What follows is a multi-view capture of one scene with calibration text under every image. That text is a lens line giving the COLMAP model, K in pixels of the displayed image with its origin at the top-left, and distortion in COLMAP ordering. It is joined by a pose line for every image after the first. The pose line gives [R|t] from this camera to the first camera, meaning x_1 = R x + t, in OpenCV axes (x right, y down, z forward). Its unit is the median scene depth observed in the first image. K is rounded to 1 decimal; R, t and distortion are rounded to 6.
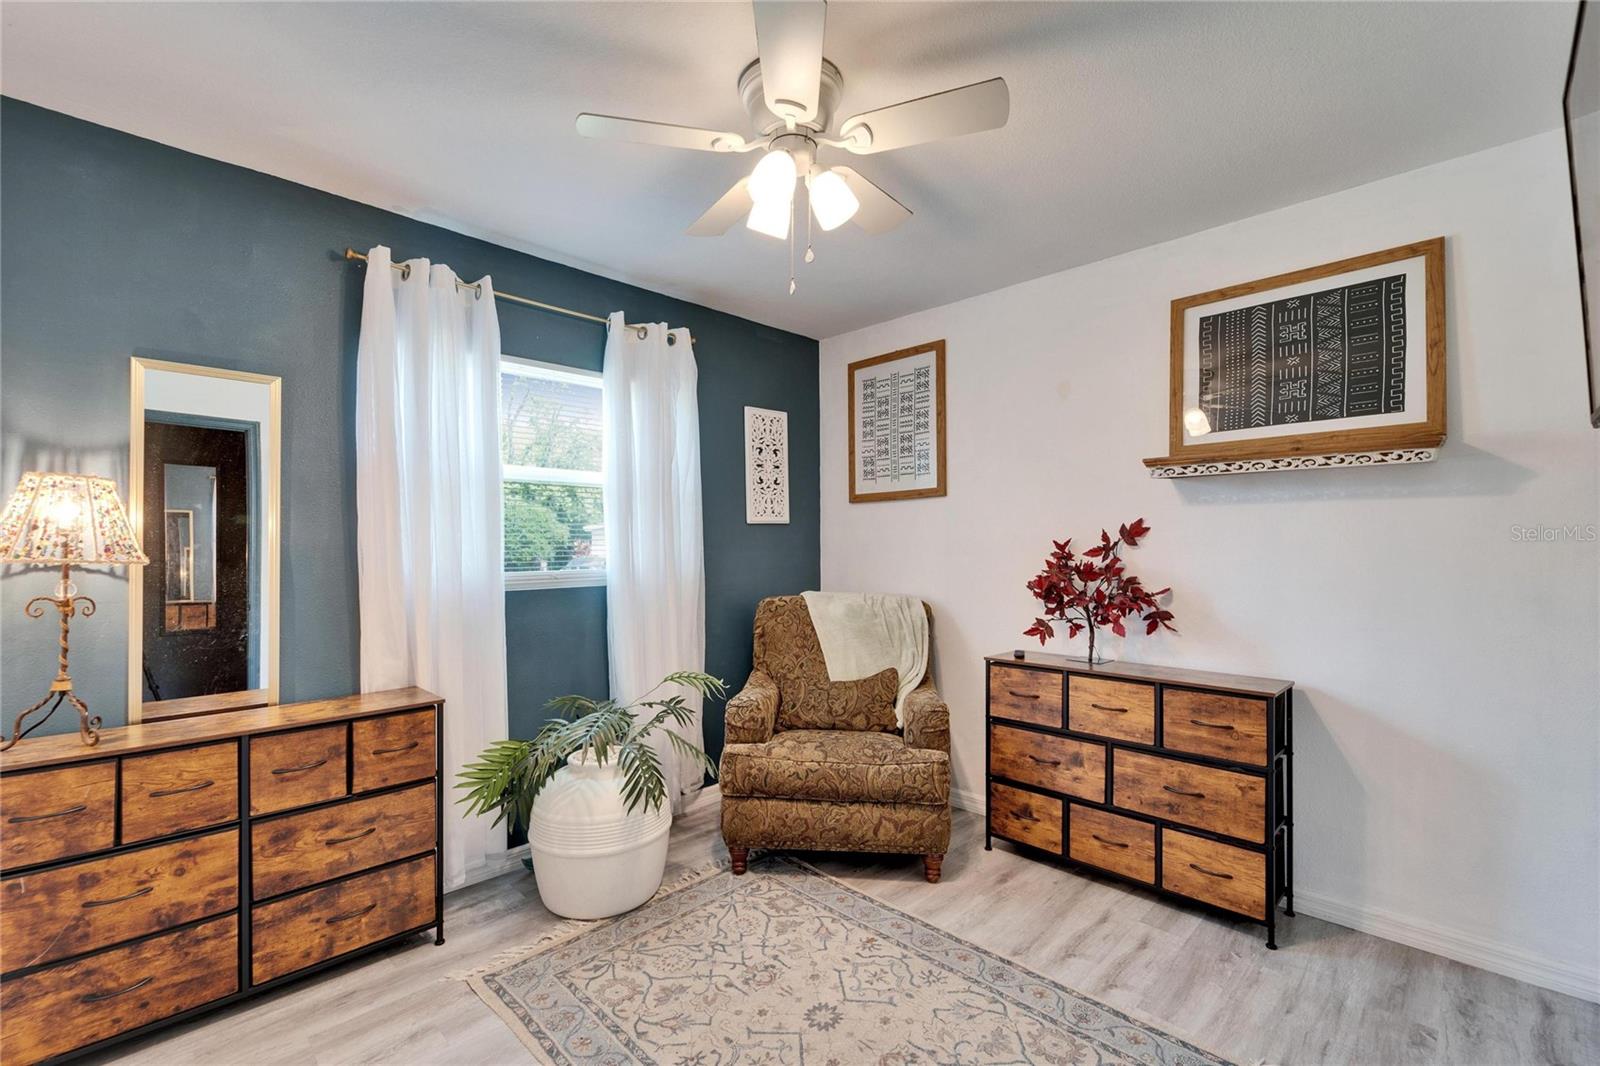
lens RADIAL K [[684.6, 0, 770.0], [0, 684.6, 541.8], [0, 0, 1]] dist [-0.001662, -0.000364]
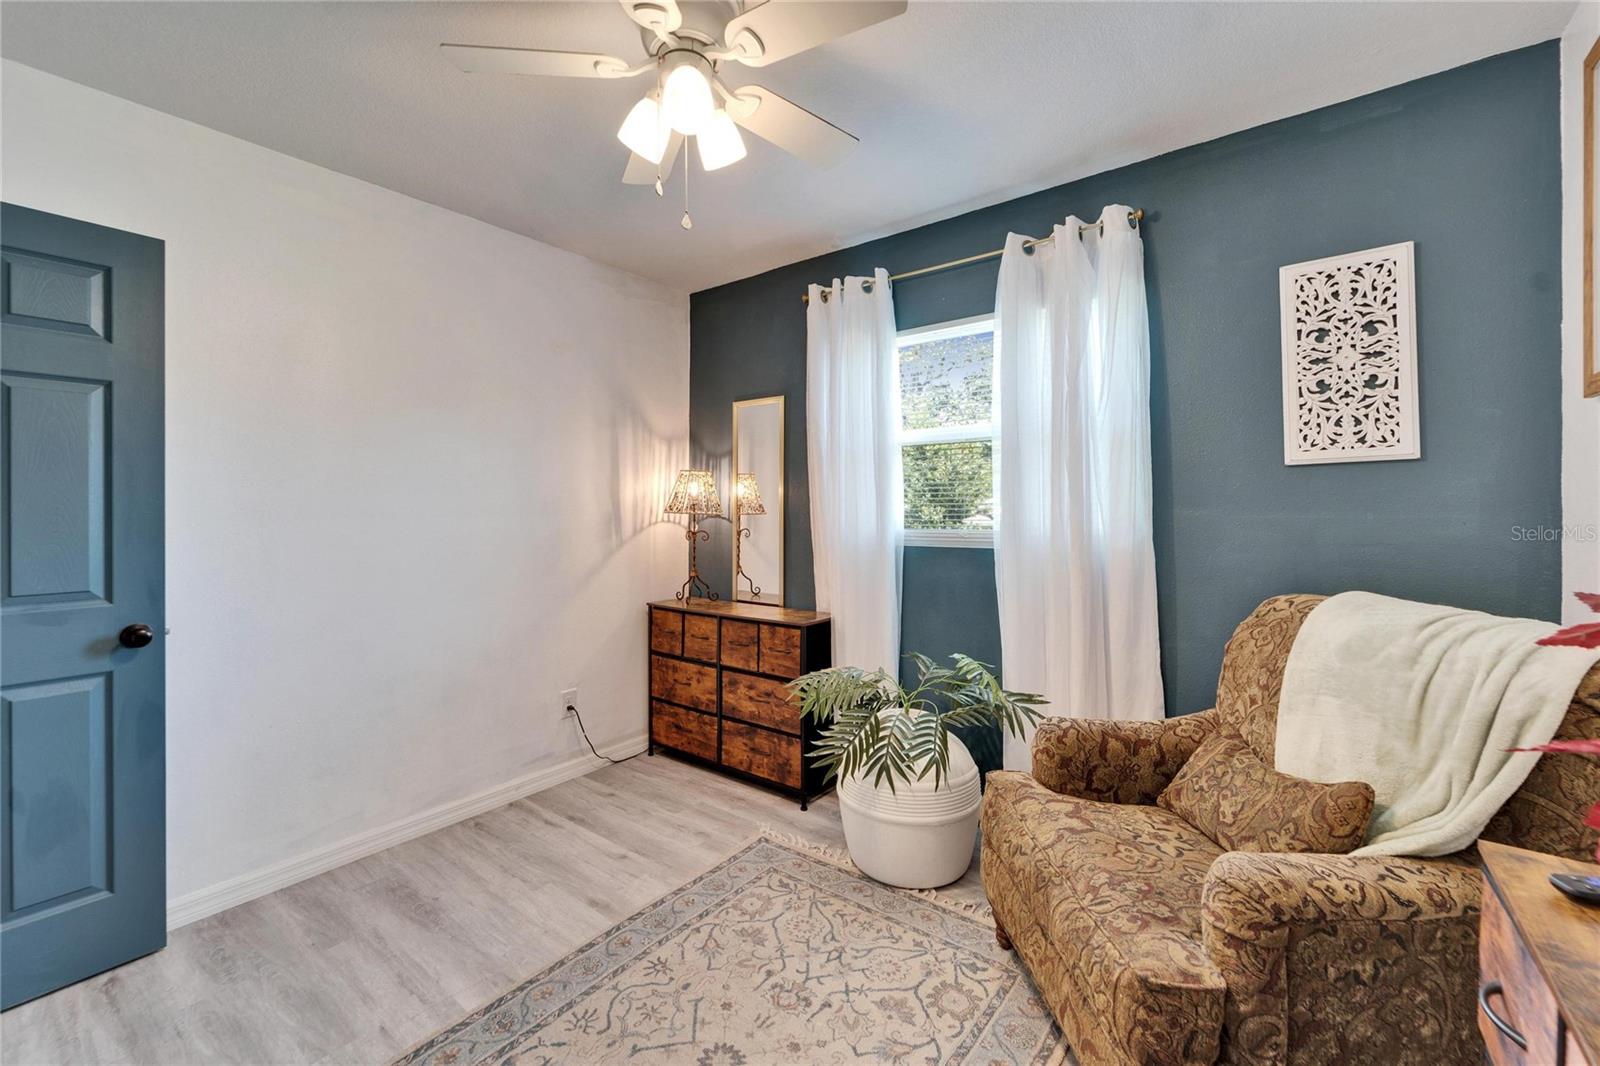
lens RADIAL K [[646.5, 0, 801.3], [0, 646.5, 501.1], [0, 0, 1]] dist [0.000256, -0.000012]
pose [[0.154014, 0.000523, -0.988069, 0.651557], [0.014747, 0.999887, 0.002828, -0.005015], [0.987959, -0.015007, 0.153989, 0.719691]]
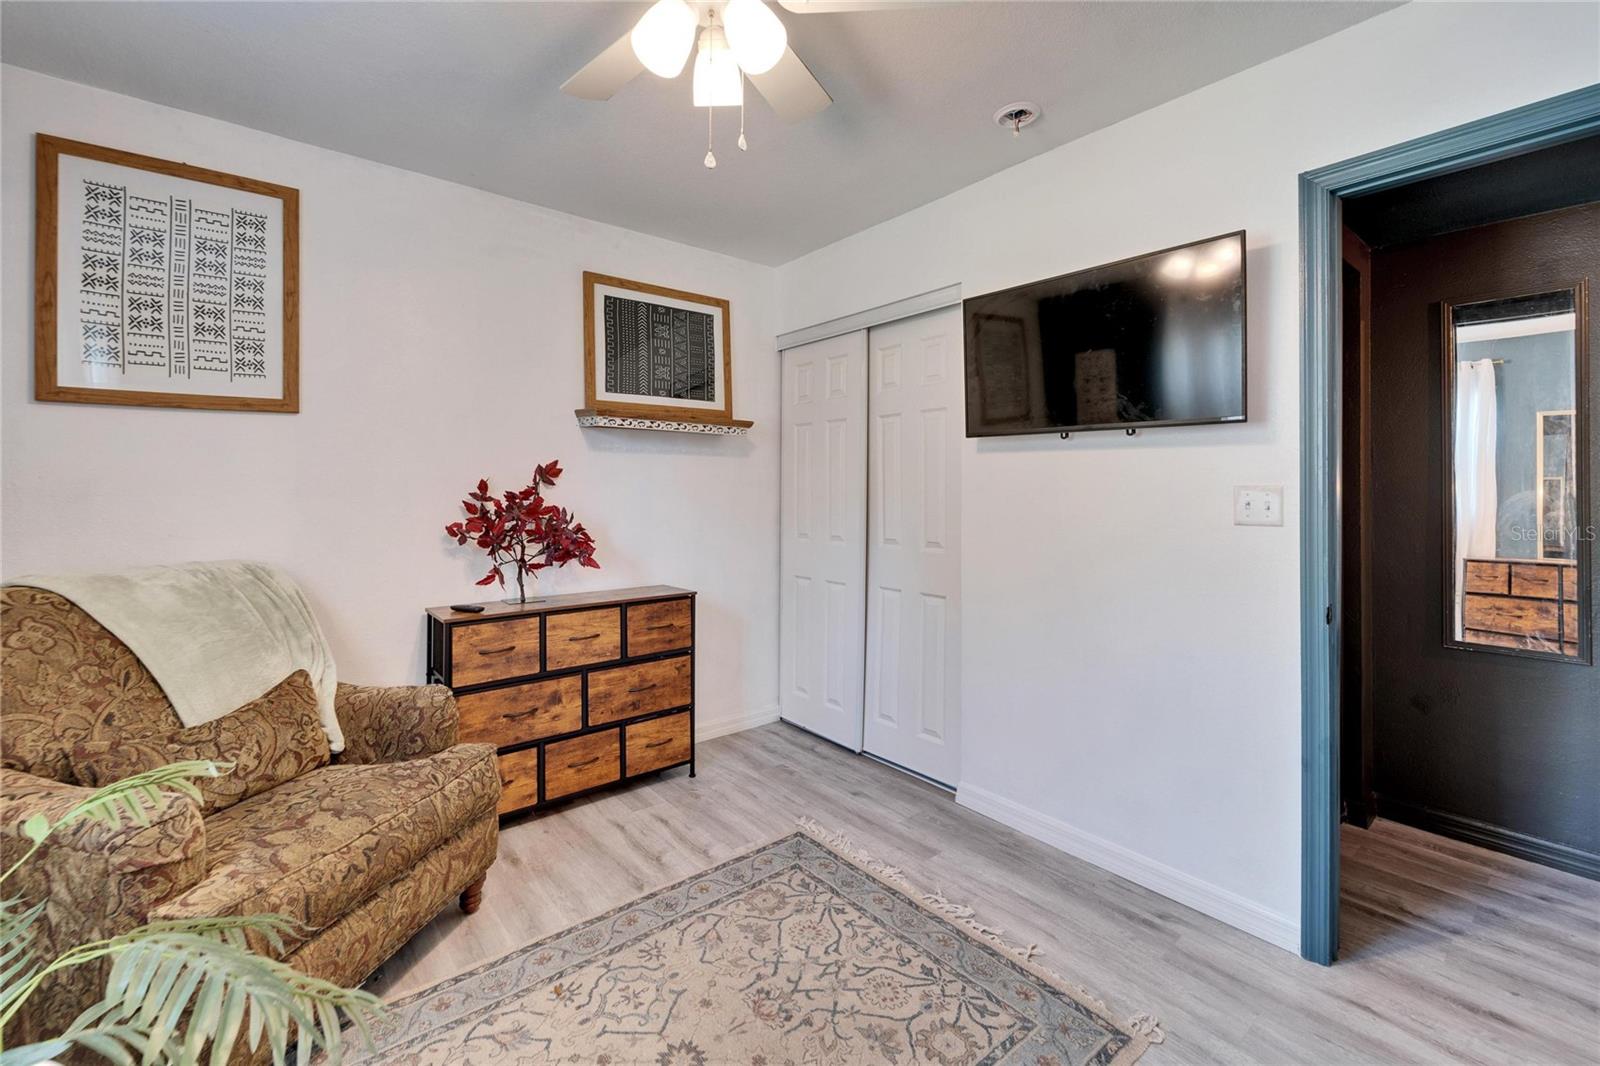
lens RADIAL K [[668.7, 0, 798.1], [0, 668.7, 481.3], [0, 0, 1]] dist [0.002166, -0.000127]
pose [[0.082842, 0.013118, 0.996476, -0.522935], [-0.007048, 0.999896, -0.012577, 0.010688], [-0.996538, -0.005981, 0.082926, 0.586449]]
